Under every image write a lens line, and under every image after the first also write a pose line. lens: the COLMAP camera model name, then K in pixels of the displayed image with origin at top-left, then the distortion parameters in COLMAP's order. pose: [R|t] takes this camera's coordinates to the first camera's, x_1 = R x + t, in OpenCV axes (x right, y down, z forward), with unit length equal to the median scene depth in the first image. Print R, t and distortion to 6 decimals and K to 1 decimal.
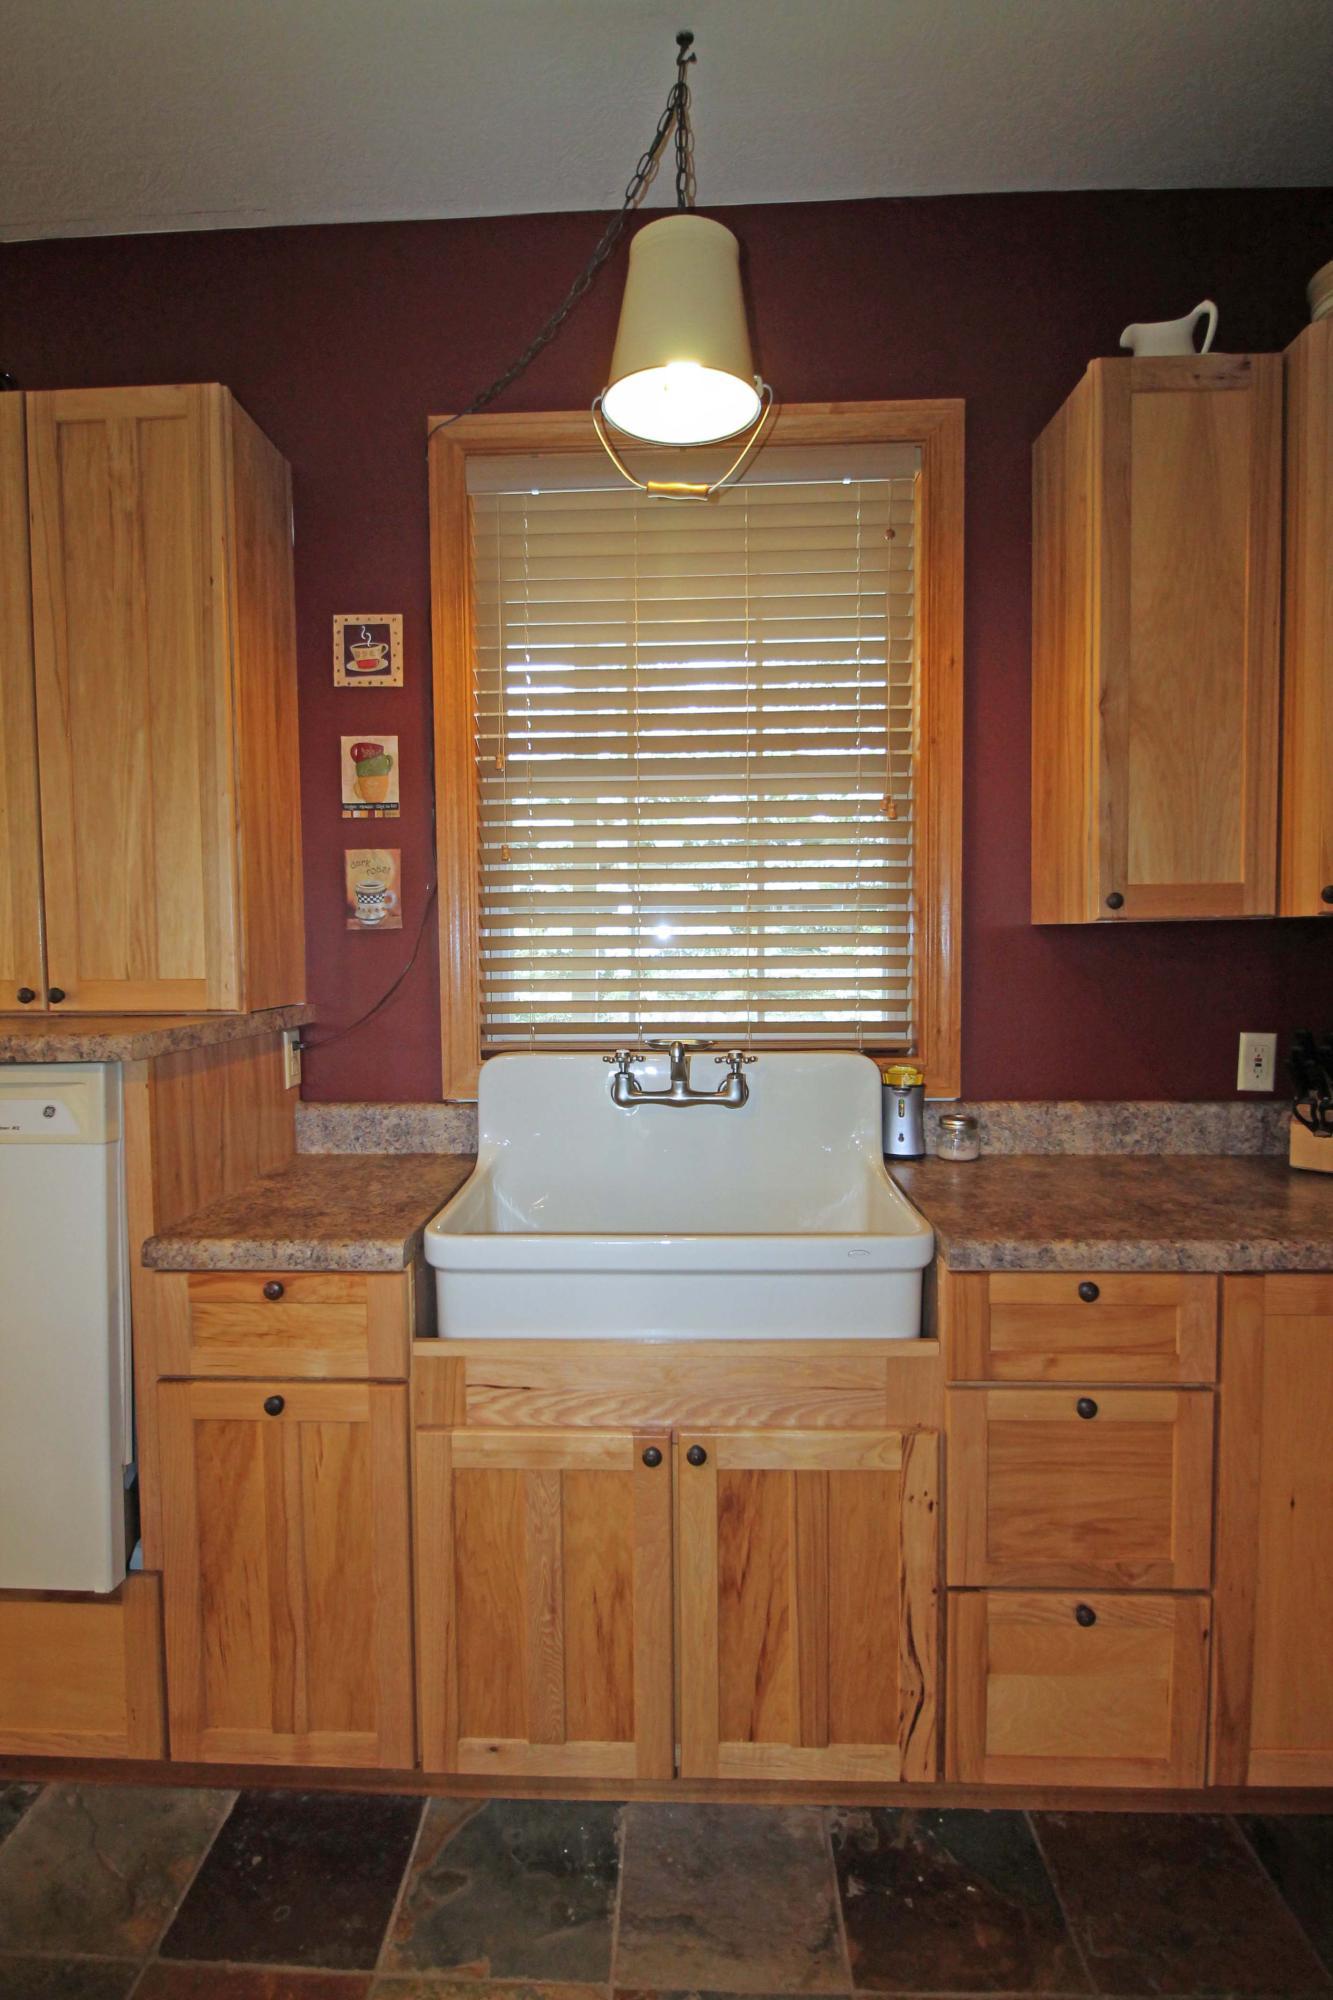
lens RADIAL K [[1064.3, 0, 650.4], [0, 1064.3, 997.6], [0, 0, 1]] dist [0.003071, -0.013360]
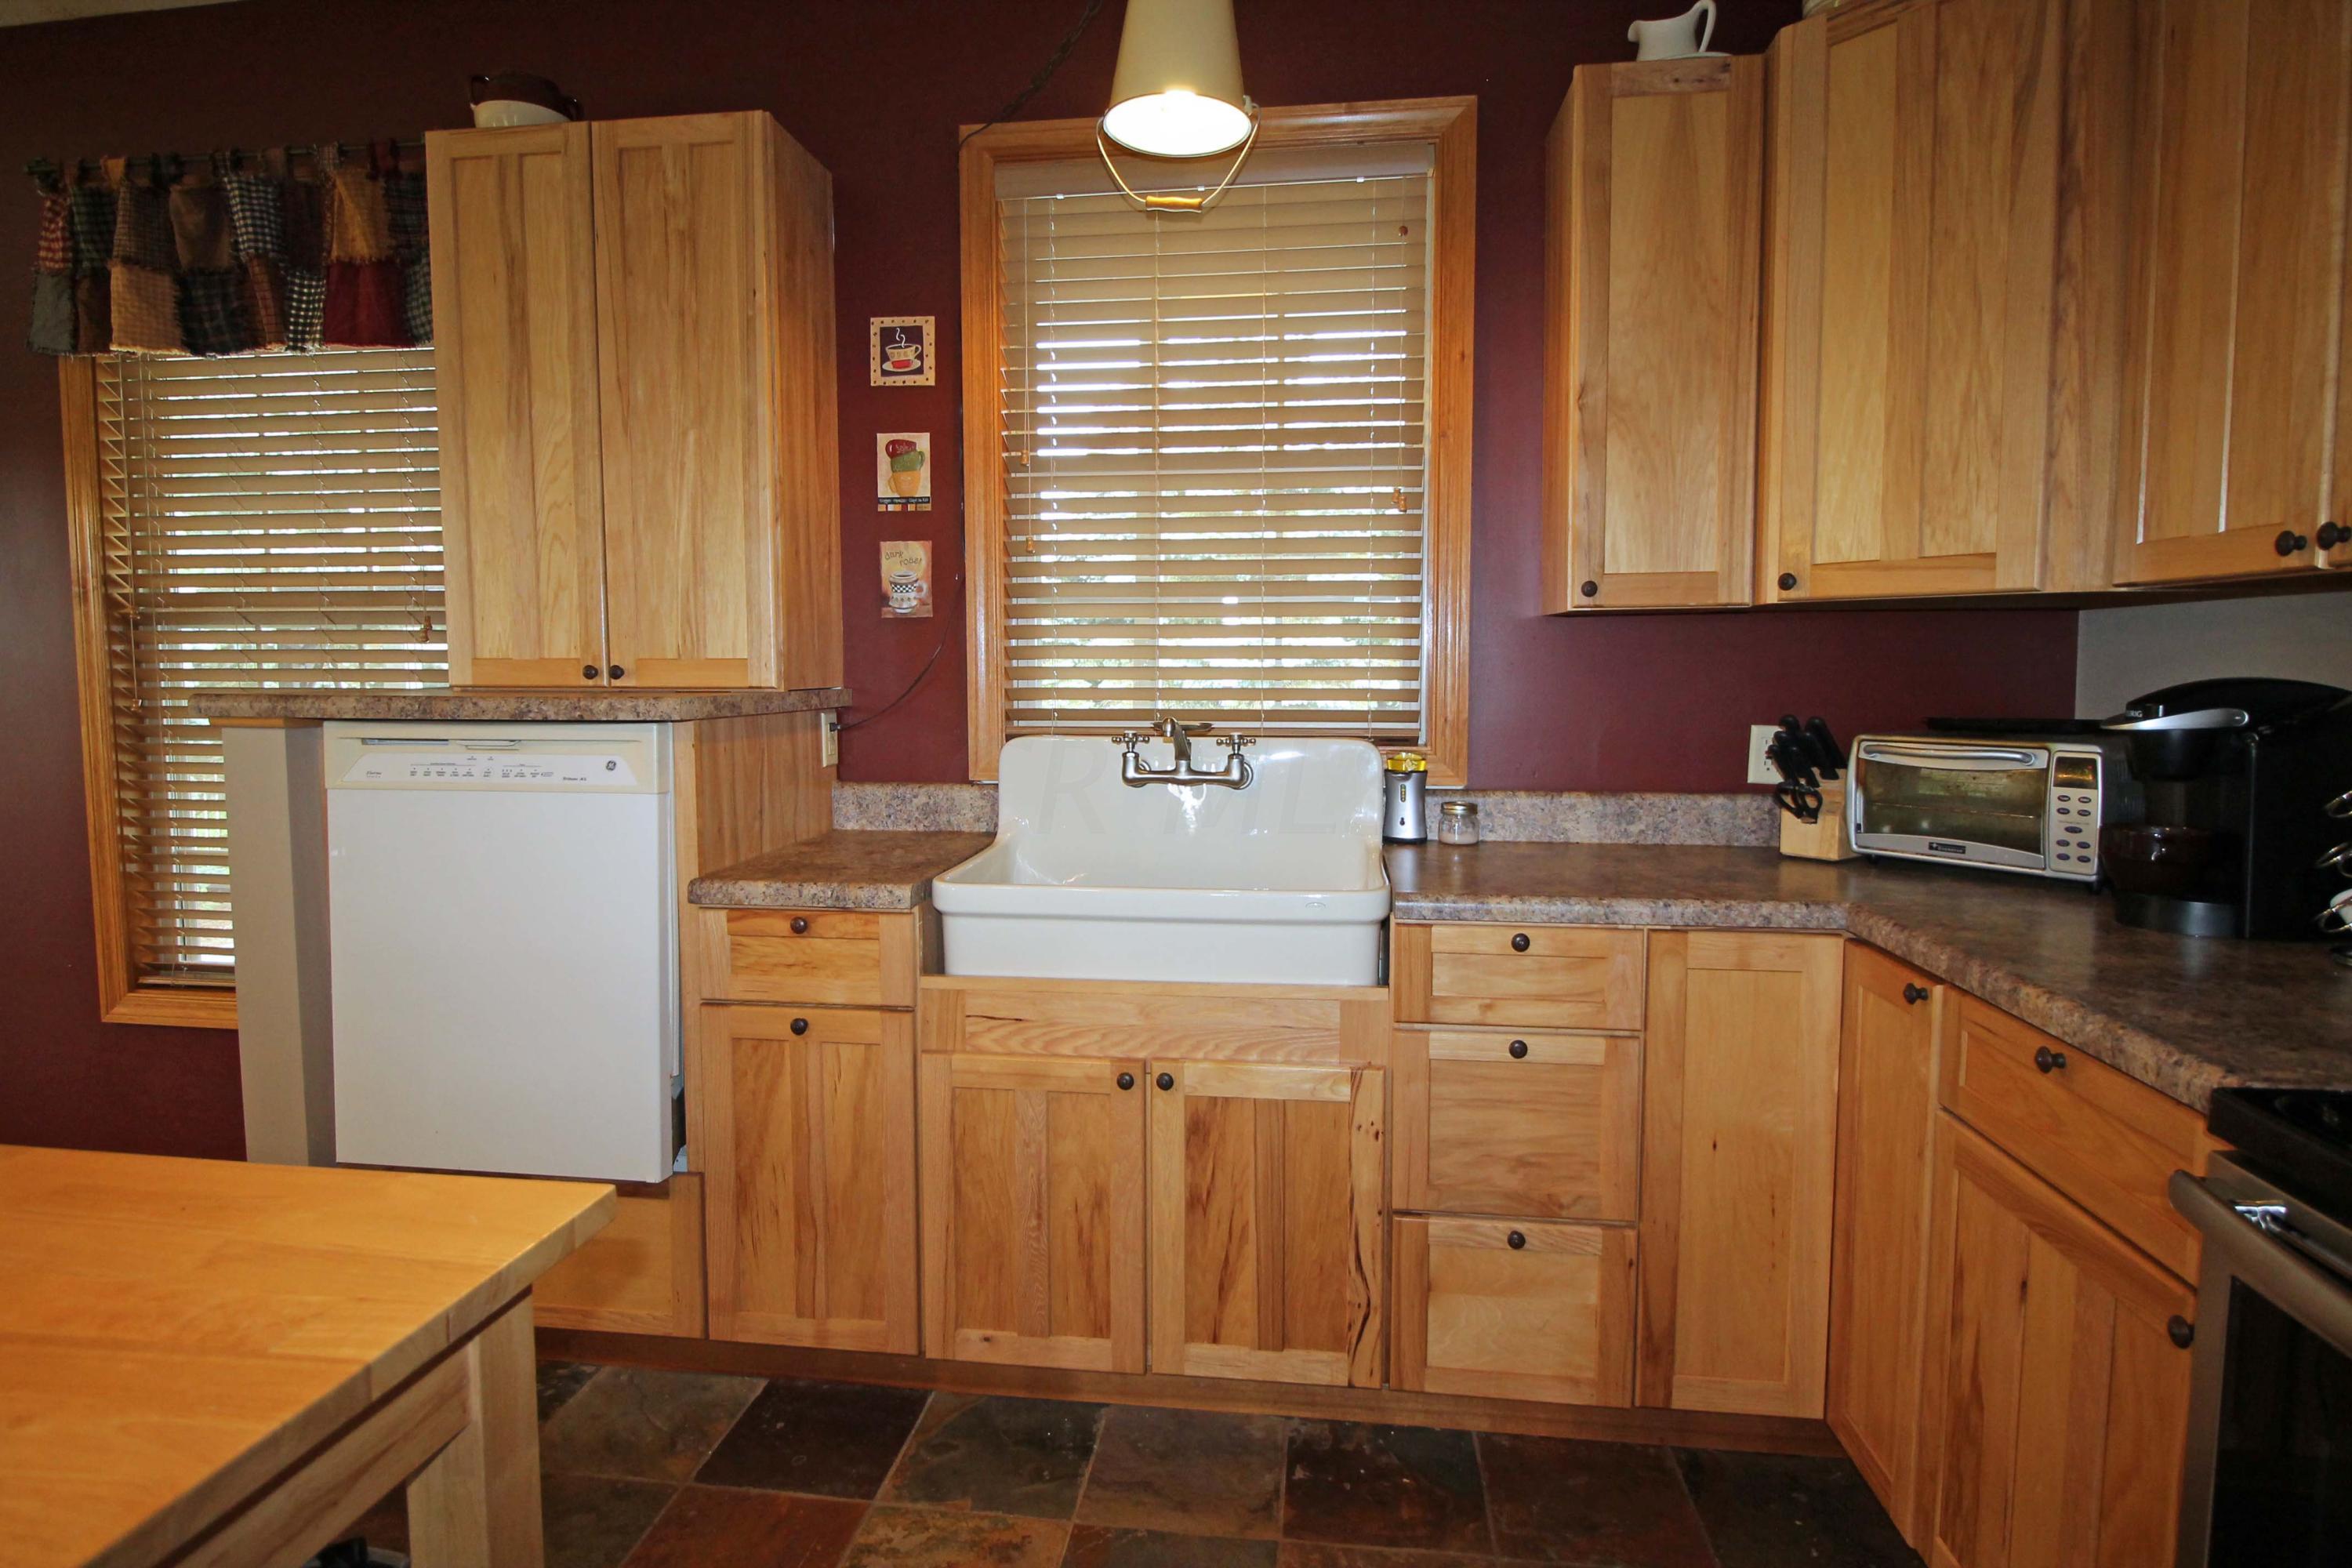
lens RADIAL K [[1251.6, 0, 1180.2], [0, 1251.6, 754.0], [0, 0, 1]] dist [0.003071, -0.013360]
pose [[0.996420, 0.014556, -0.083274, 0.152329], [-0.012943, 0.999719, 0.019872, 0.056305], [0.083540, -0.018723, 0.996329, -0.281555]]
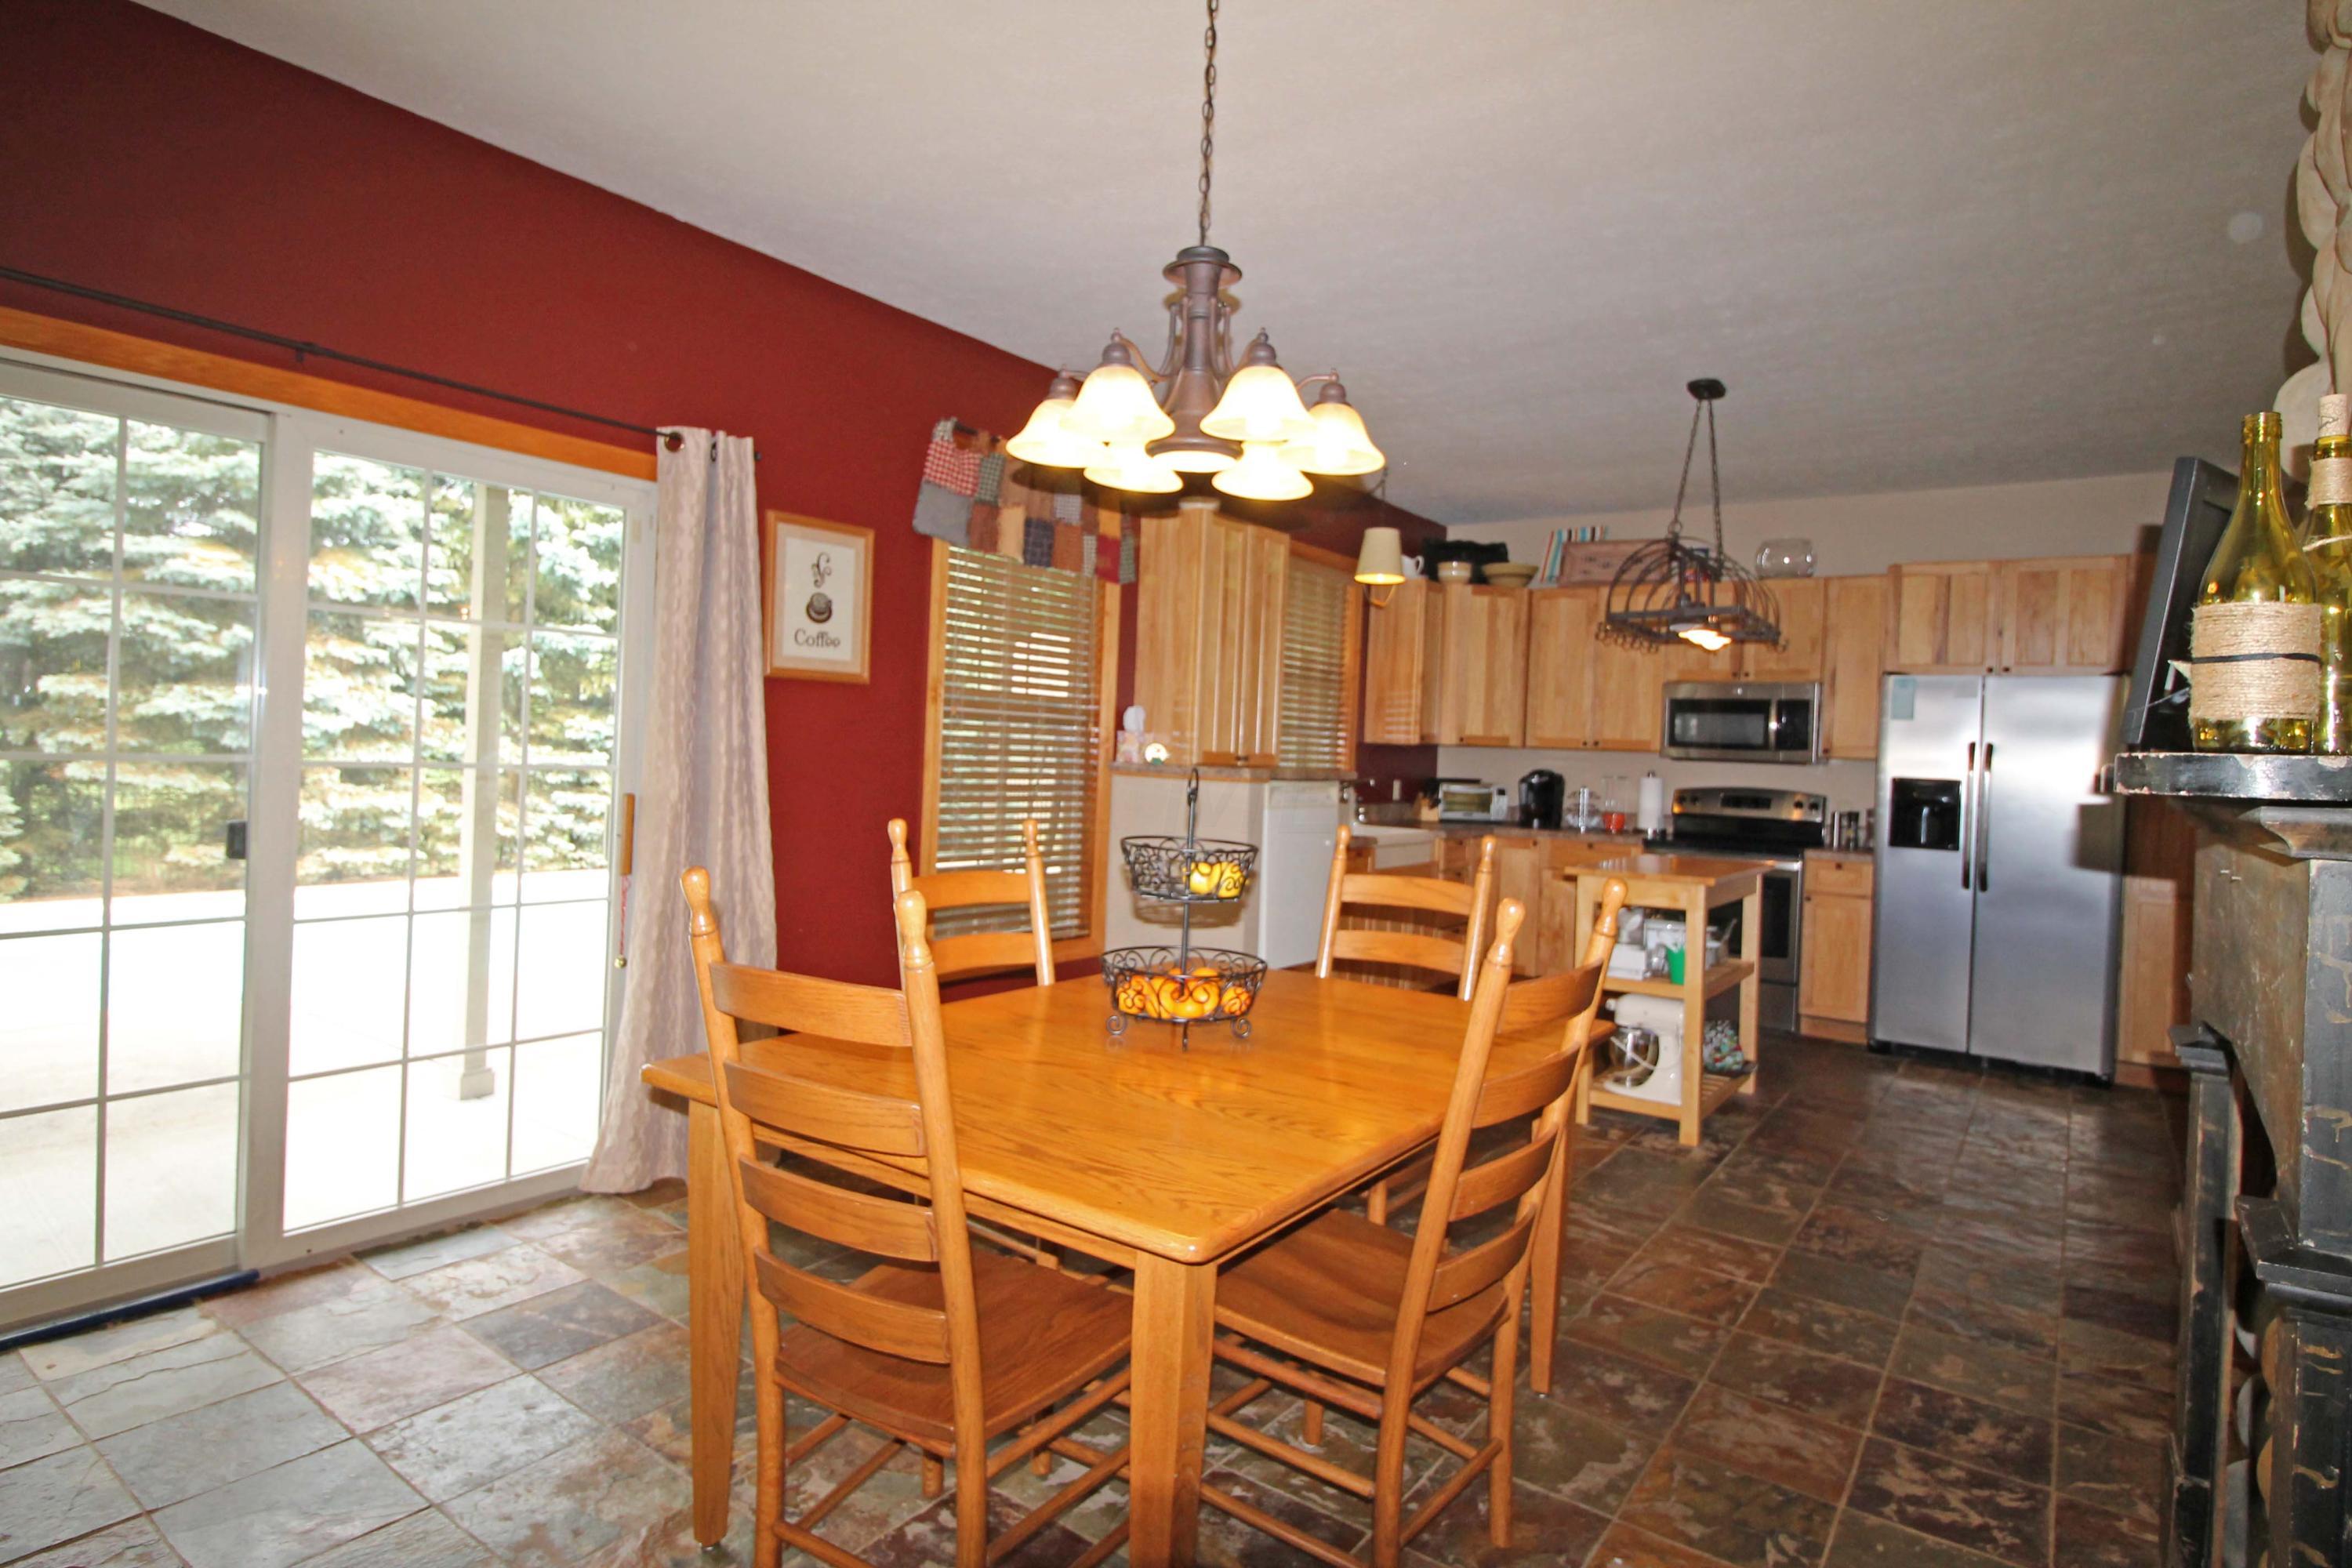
lens RADIAL K [[1251.6, 0, 1180.2], [0, 1251.6, 754.0], [0, 0, 1]] dist [0.003071, -0.013360]
pose [[0.544956, 0.026787, 0.838037, -3.566282], [0.000175, 0.999486, -0.032061, 0.094363], [-0.838465, 0.017619, 0.544671, -0.551096]]
